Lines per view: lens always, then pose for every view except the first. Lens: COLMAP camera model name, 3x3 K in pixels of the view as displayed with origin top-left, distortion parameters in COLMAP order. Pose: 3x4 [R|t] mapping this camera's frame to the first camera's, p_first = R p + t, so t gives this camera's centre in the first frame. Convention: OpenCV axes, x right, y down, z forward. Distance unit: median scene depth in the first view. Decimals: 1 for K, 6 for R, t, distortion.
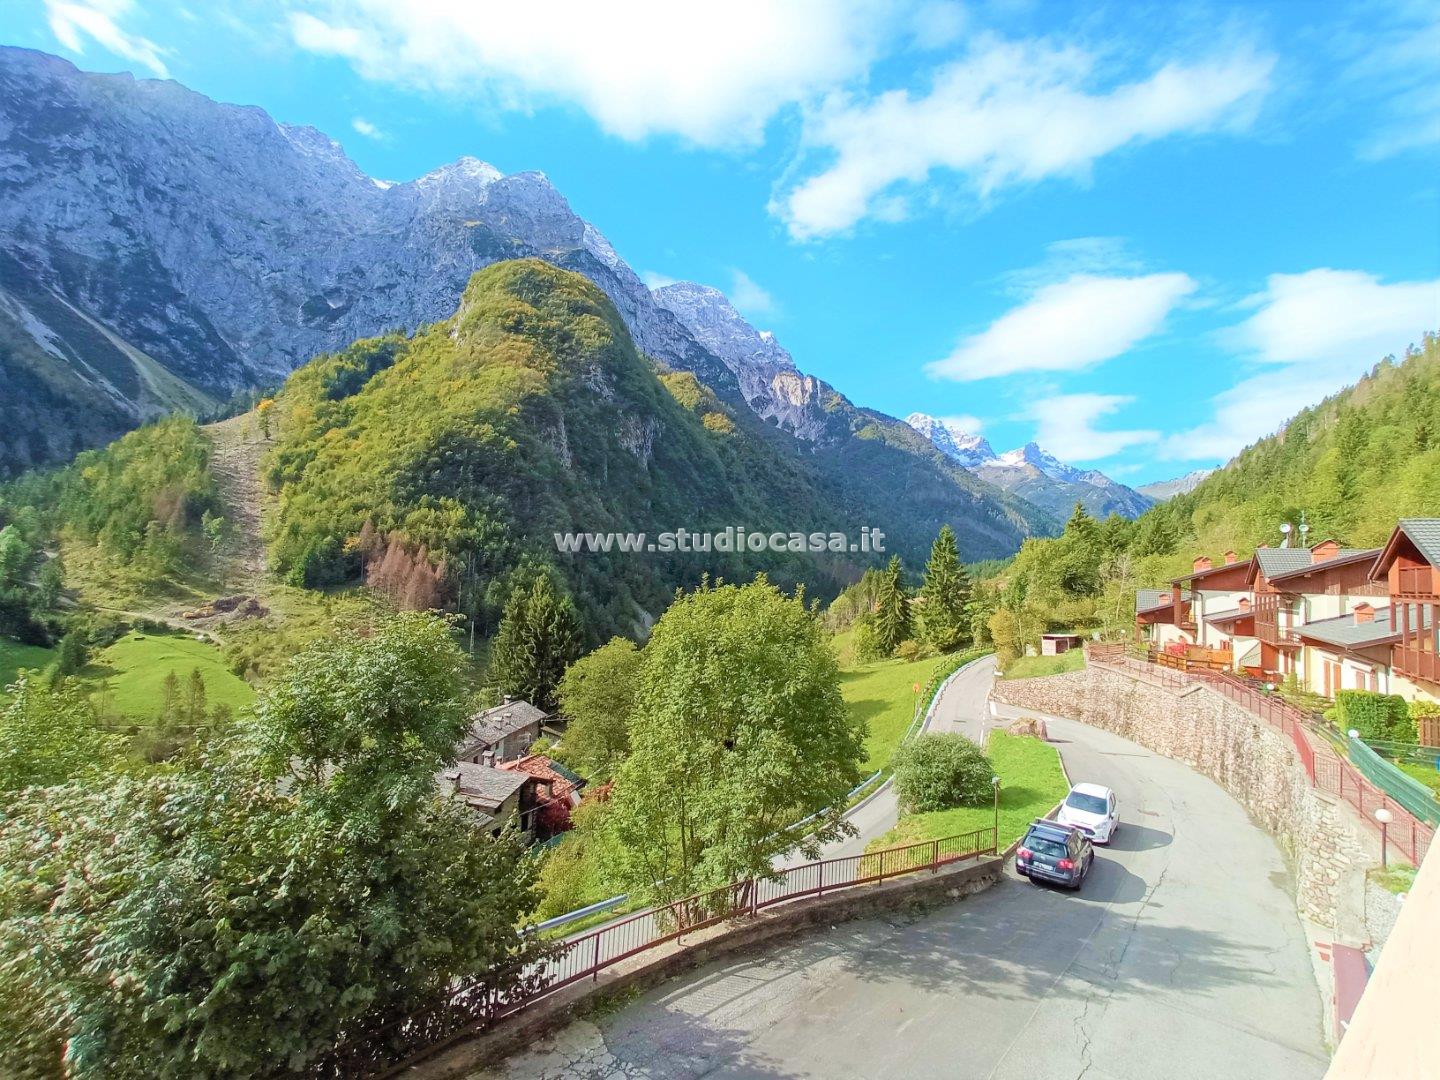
lens RADIAL K [[647.6, 0, 724.7], [0, 647.6, 530.4], [0, 0, 1]] dist [-0.026643, 0.010537]
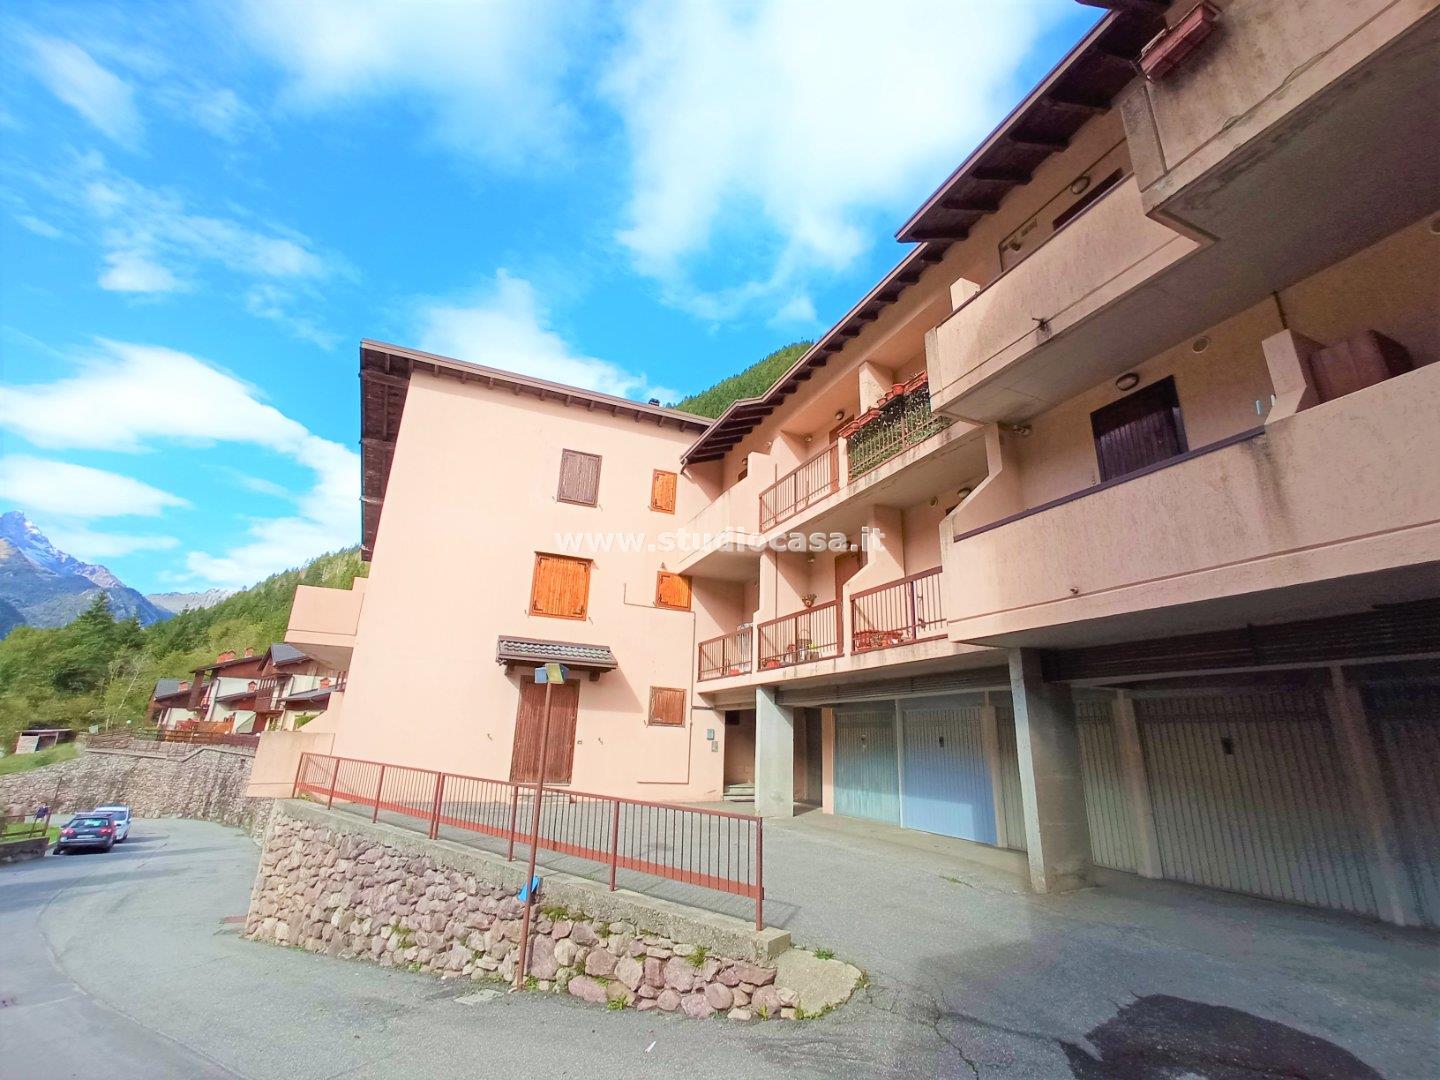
lens RADIAL K [[647.6, 0, 711.1], [0, 647.6, 509.8], [0, 0, 1]] dist [-0.026643, 0.010537]
pose [[0.266530, 0.294592, 0.917702, -0.072202], [-0.089513, 0.955595, -0.280758, 0.013936], [-0.959661, -0.007316, 0.281064, -0.079831]]
